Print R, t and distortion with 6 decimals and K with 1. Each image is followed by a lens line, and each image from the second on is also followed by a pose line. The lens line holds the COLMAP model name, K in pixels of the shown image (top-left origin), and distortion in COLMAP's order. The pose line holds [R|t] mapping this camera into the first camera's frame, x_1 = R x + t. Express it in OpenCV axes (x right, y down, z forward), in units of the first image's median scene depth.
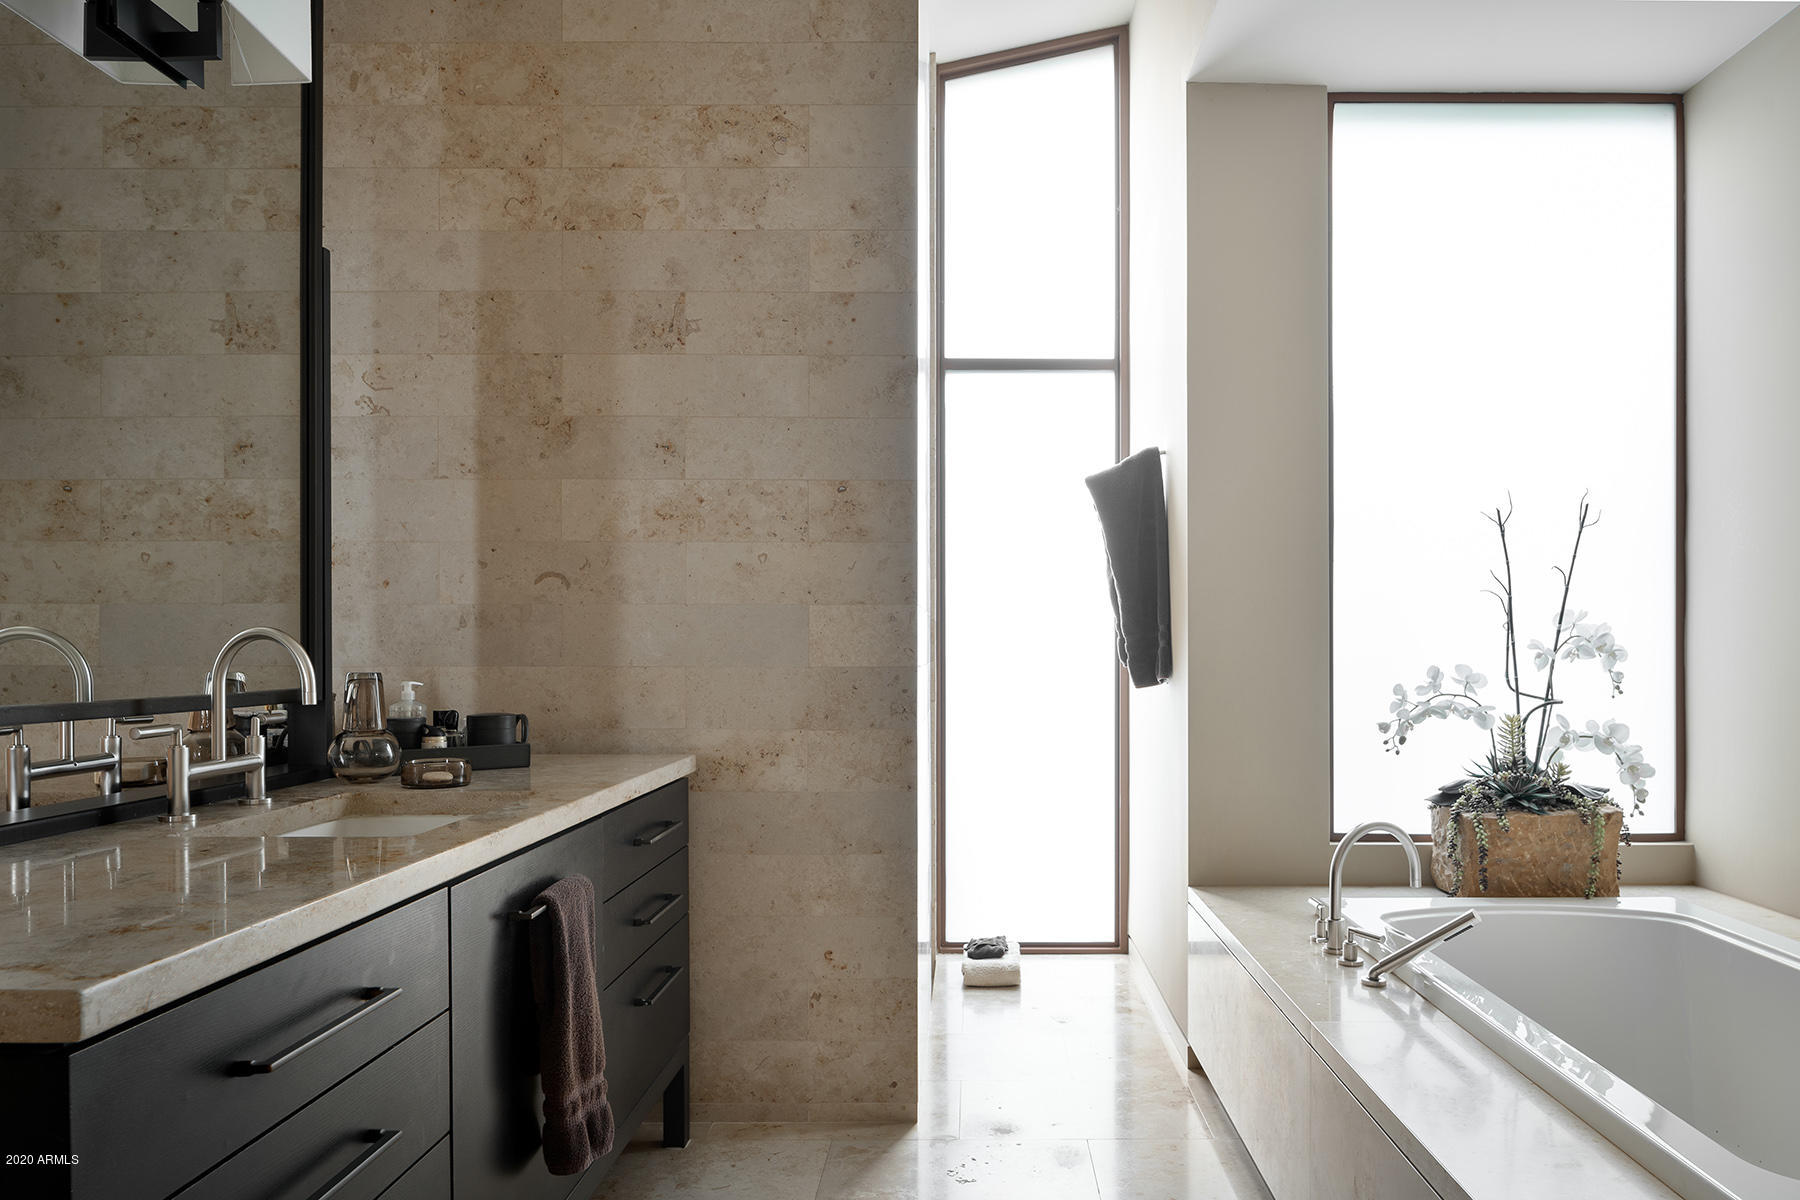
lens RADIAL K [[1242.9, 0, 929.2], [0, 1242.9, 656.5], [0, 0, 1]] dist [-0.011282, 0.003367]
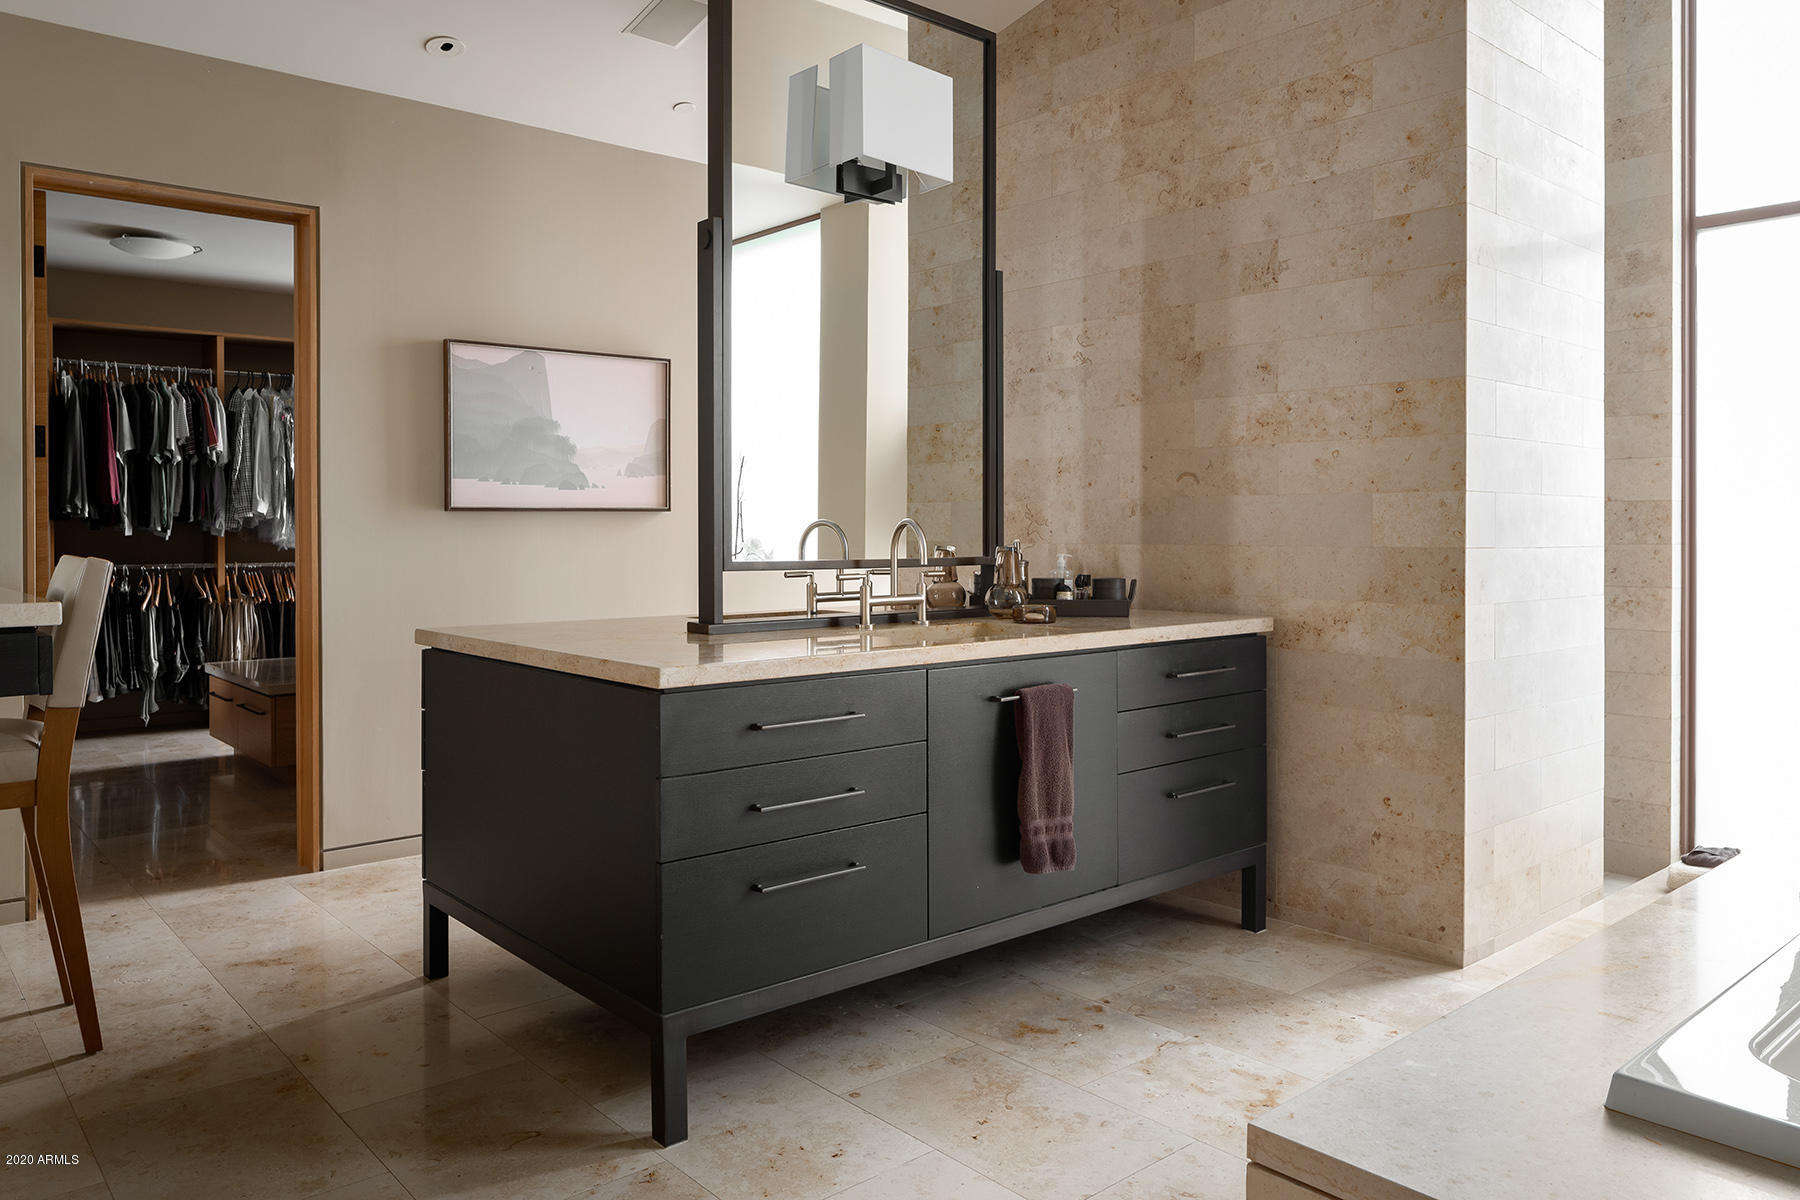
lens RADIAL K [[1242.9, 0, 865.6], [0, 1242.9, 535.7], [0, 0, 1]] dist [-0.011282, 0.003367]
pose [[0.642312, 0.003399, -0.766436, 0.480029], [-0.004352, 0.999990, 0.000788, -0.001034], [0.766431, 0.002829, 0.642320, -0.094389]]
